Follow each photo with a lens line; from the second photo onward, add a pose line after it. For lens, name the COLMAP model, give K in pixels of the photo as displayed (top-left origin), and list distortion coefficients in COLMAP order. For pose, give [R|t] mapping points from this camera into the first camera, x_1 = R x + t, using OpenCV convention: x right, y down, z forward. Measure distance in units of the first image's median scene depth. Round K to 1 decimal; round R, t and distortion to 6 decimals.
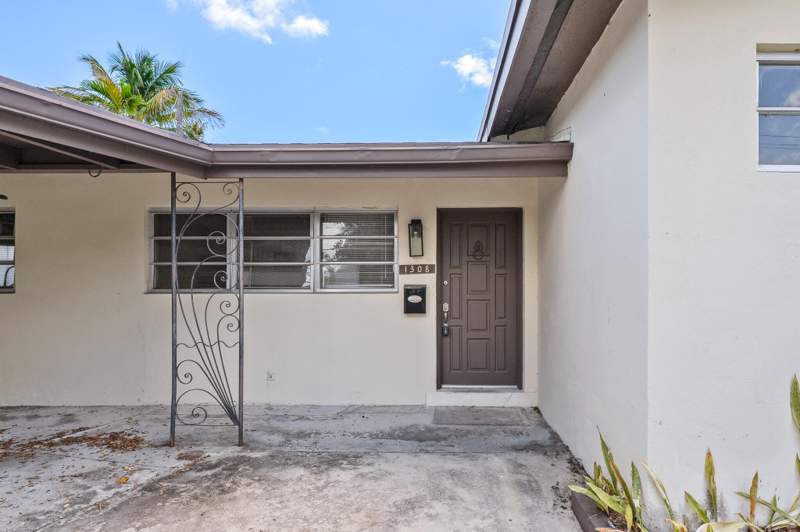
lens RADIAL K [[454.8, 0, 439.1], [0, 454.8, 280.6], [0, 0, 1]] dist [-0.001132, 0.000702]
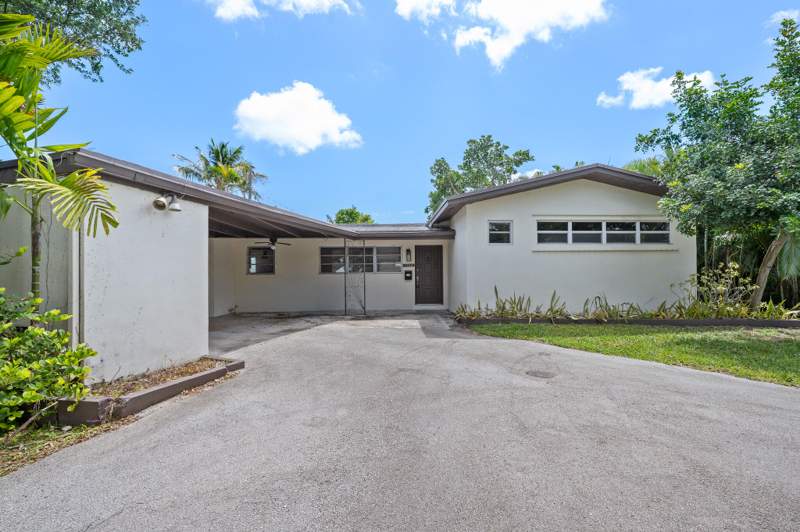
lens RADIAL K [[313.7, 0, 400.0], [0, 313.7, 266.0], [0, 0, 1]] dist [-0.001164, -0.000046]
pose [[0.999141, -0.006328, 0.040959, -0.214980], [0.007550, 0.999529, -0.029734, 0.045709], [-0.040751, 0.030018, 0.998718, -1.237088]]
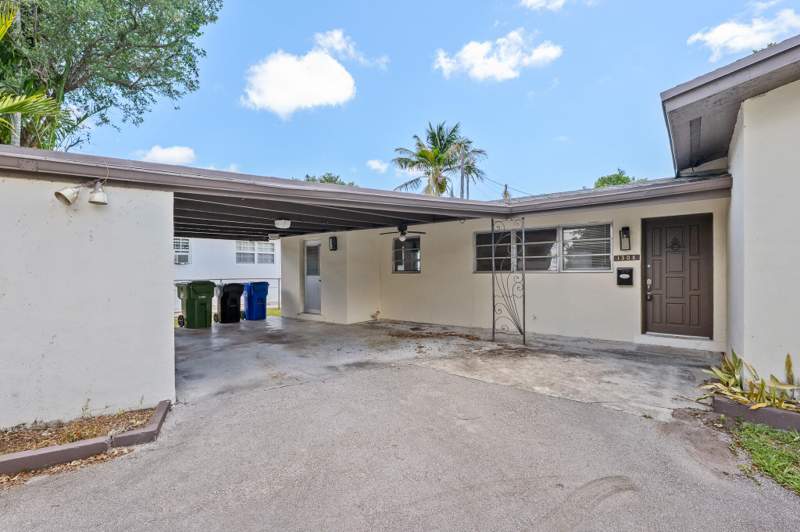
lens RADIAL K [[363.2, 0, 403.0], [0, 363.2, 270.6], [0, 0, 1]] dist [-0.000131, -0.000094]
pose [[0.789670, -0.005561, -0.613507, 0.128125], [0.012787, 0.999891, 0.007395, 0.000566], [0.613399, -0.013684, 0.789655, -0.557739]]
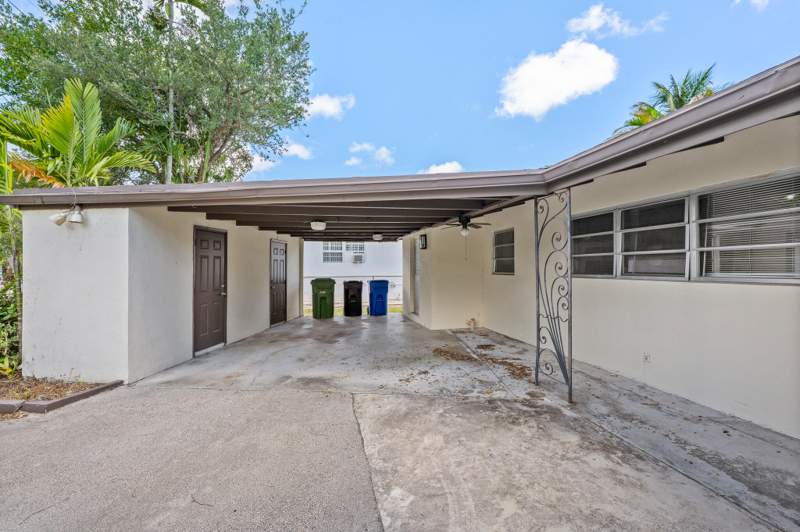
lens RADIAL K [[348.4, 0, 400.0], [0, 348.4, 266.0], [0, 0, 1]] dist [0.000089, -0.000001]
pose [[0.242783, -0.004700, -0.970069, 0.314674], [0.010216, 0.999945, -0.002288, -0.010334], [0.970027, -0.009355, 0.242817, 0.270111]]
